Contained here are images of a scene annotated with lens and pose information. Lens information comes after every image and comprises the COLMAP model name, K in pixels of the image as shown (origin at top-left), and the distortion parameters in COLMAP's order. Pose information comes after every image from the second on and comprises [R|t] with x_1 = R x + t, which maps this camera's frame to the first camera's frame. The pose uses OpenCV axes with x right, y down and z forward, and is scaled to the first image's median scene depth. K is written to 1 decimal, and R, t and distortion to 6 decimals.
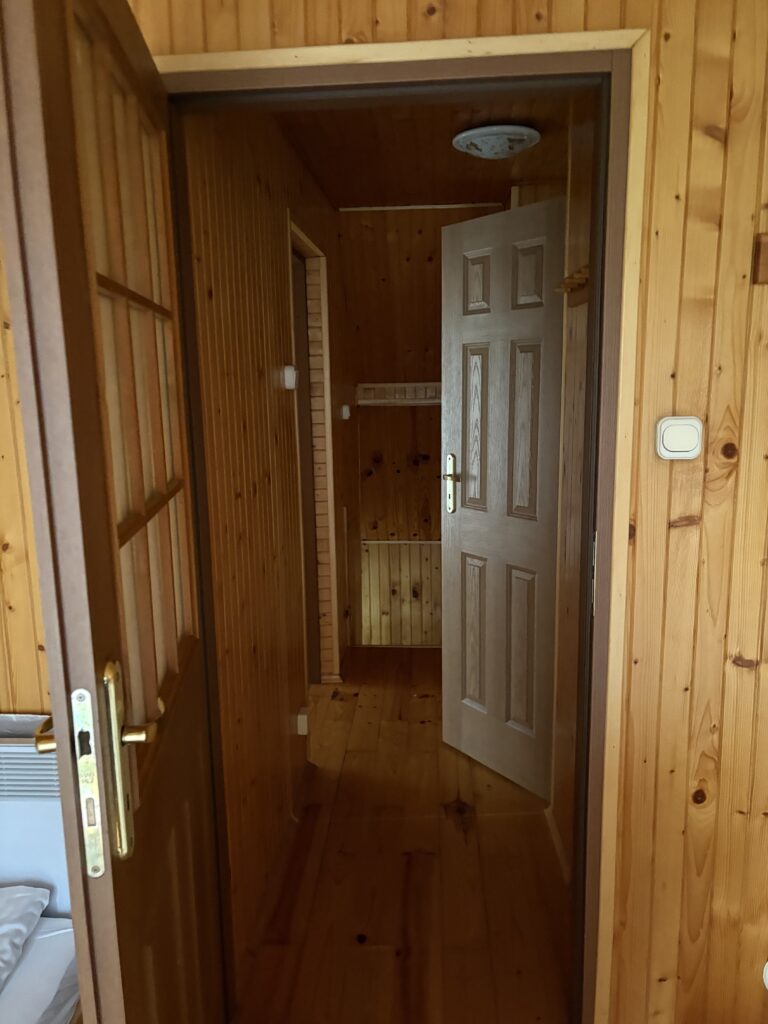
lens RADIAL K [[771.3, 0, 376.6], [0, 771.3, 508.5], [0, 0, 1]] dist [0.054263, -0.061401]
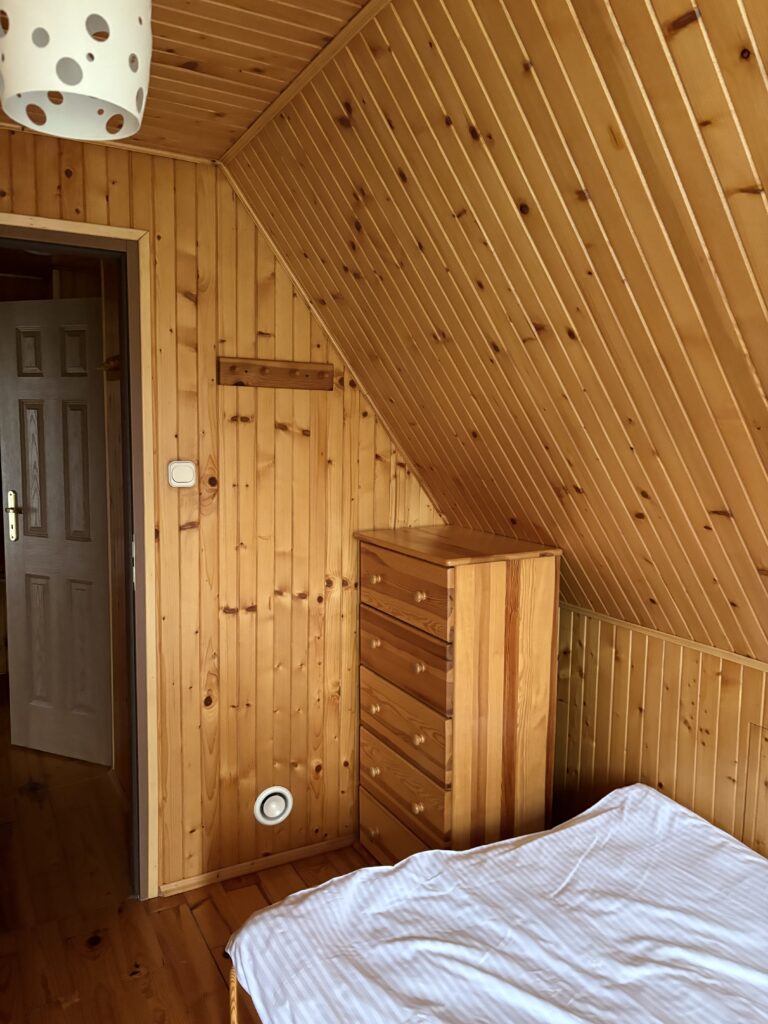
lens RADIAL K [[771.3, 0, 376.6], [0, 771.3, 509.1], [0, 0, 1]] dist [0.054263, -0.061401]
pose [[0.843412, -0.033058, 0.536249, -0.127334], [0.061366, 0.997501, -0.035024, 0.058576], [-0.533751, 0.062447, 0.843333, -0.531137]]
